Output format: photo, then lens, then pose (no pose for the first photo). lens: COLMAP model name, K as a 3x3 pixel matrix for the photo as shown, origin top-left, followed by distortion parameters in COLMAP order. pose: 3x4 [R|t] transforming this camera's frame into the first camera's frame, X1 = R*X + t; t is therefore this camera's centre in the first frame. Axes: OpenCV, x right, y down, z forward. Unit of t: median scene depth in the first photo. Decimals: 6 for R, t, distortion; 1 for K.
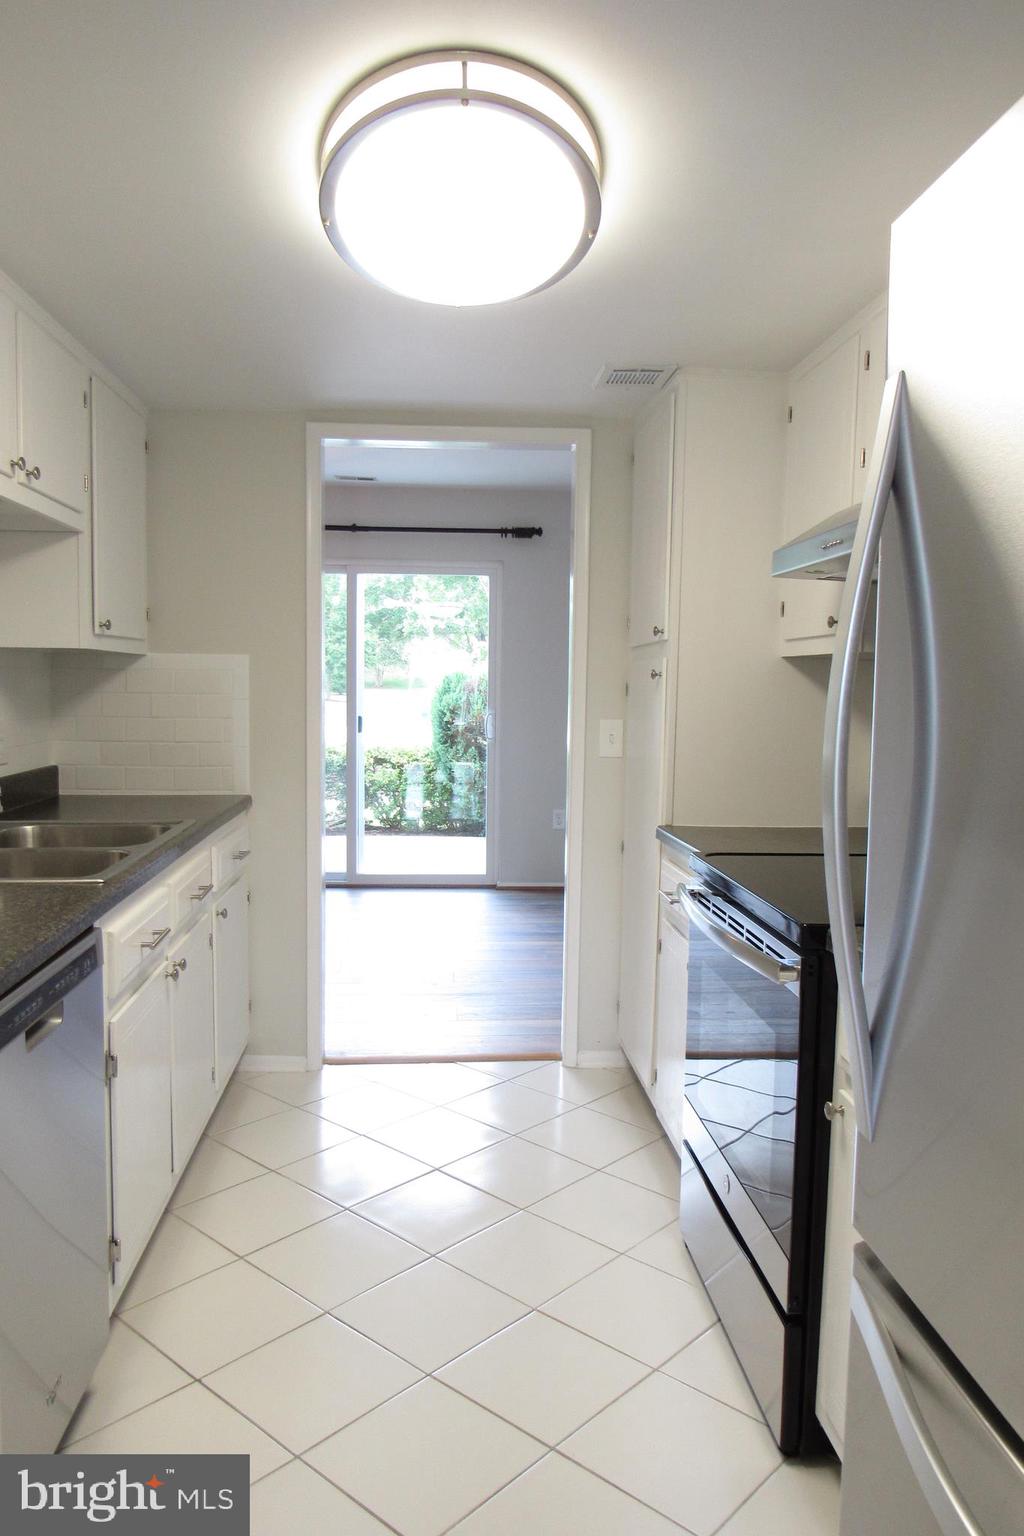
lens RADIAL K [[1141.6, 0, 507.7], [0, 1141.6, 771.0], [0, 0, 1]] dist [0.000361, 0.003307]
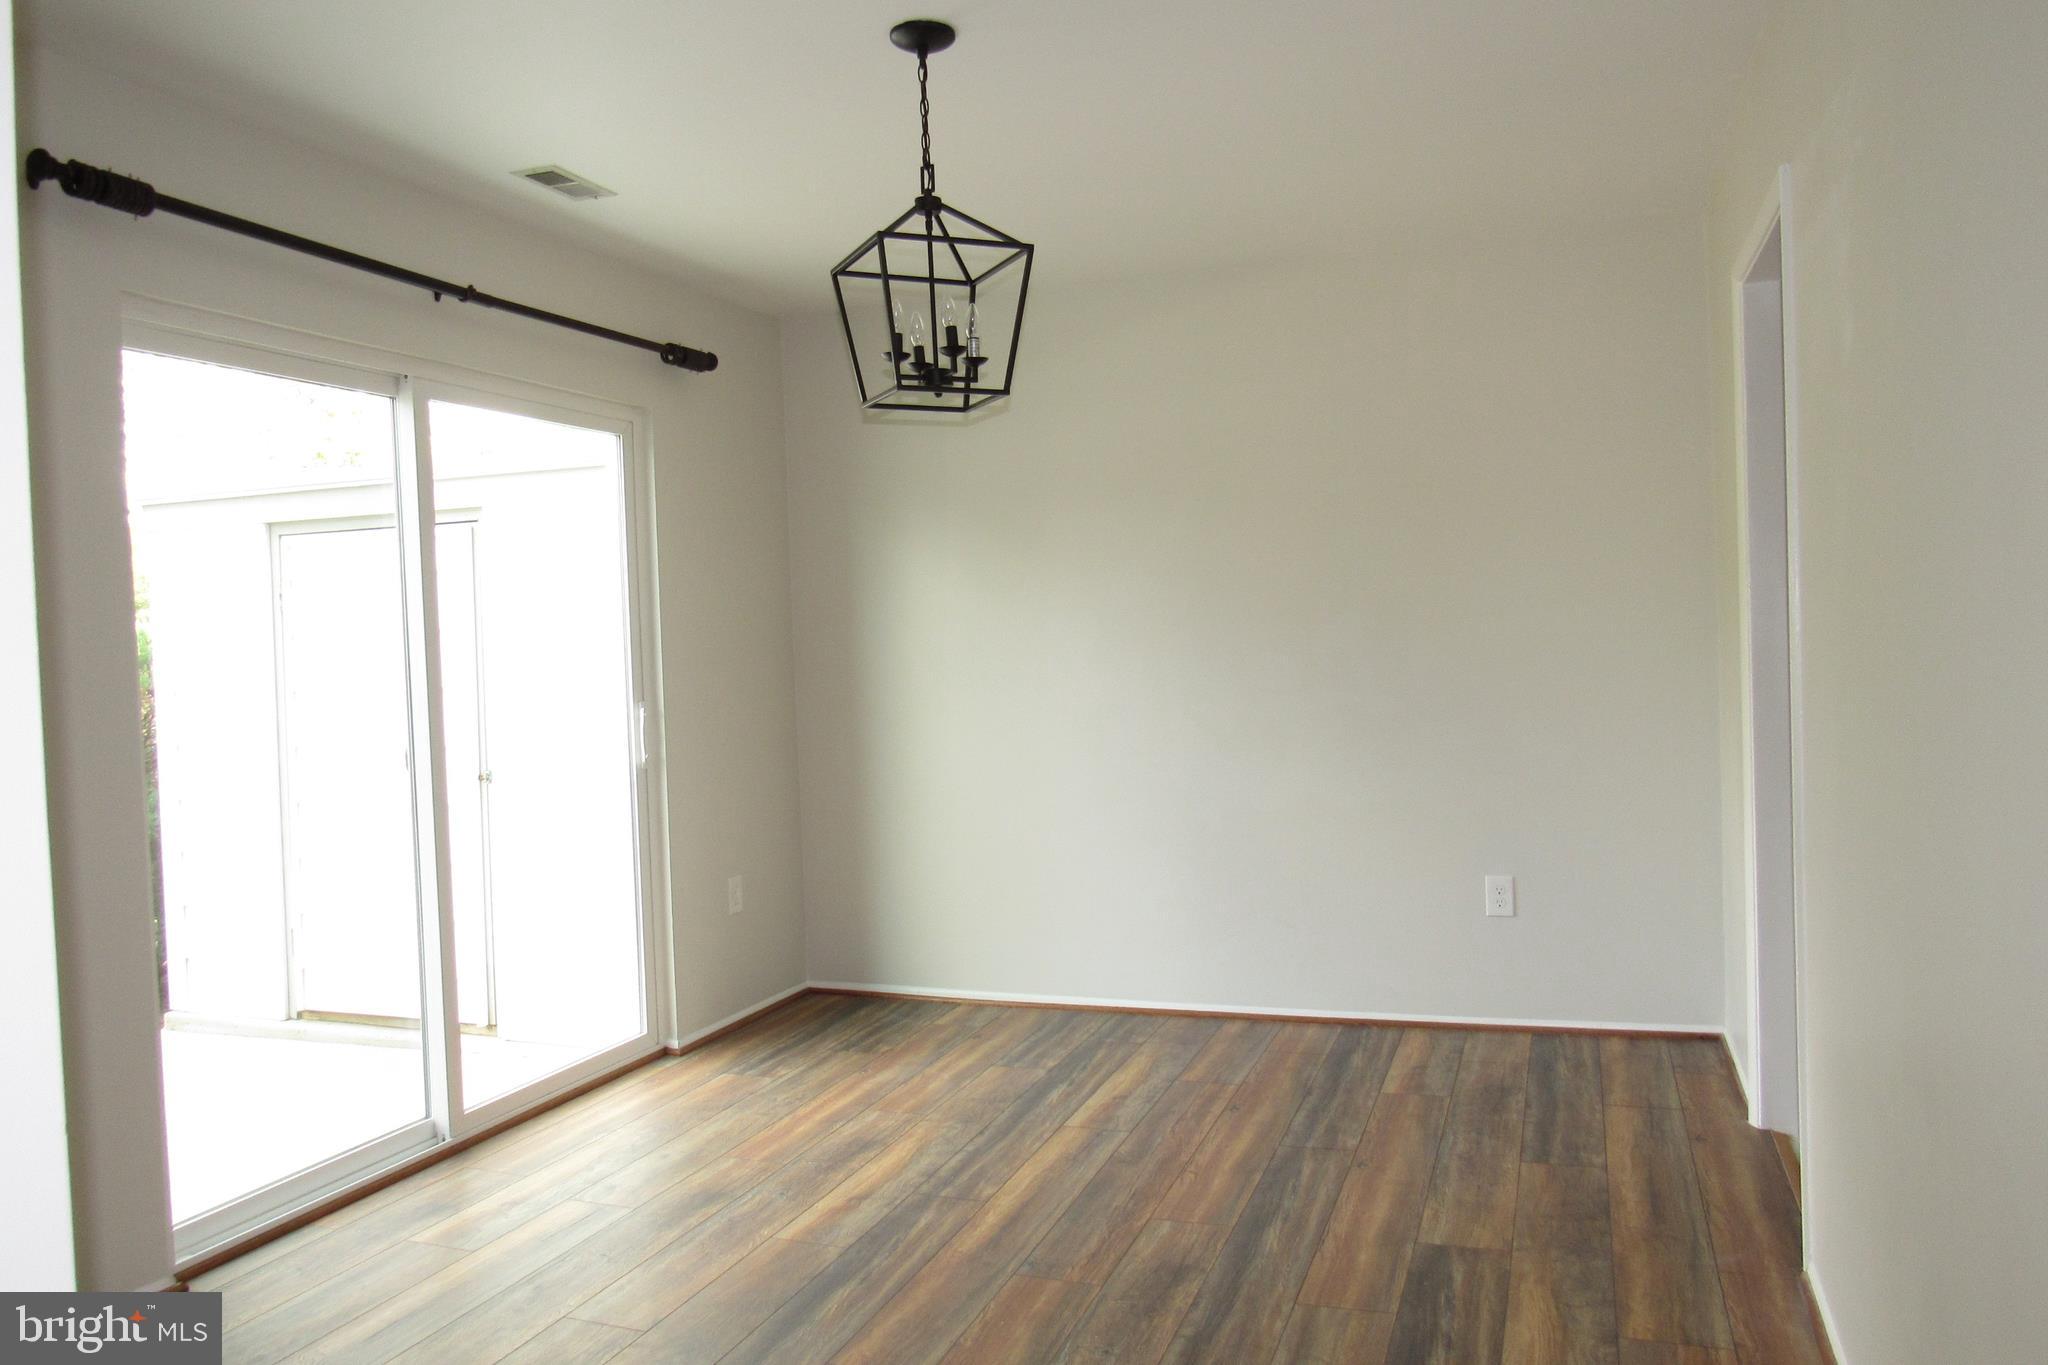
lens RADIAL K [[1522.1, 0, 1026.7], [0, 1522.1, 679.6], [0, 0, 1]] dist [0.000361, 0.003307]
pose [[0.406412, -0.052214, 0.912197, -0.560273], [0.111842, 0.993701, 0.007050, -0.049356], [-0.906819, 0.099157, 0.409691, 0.577985]]
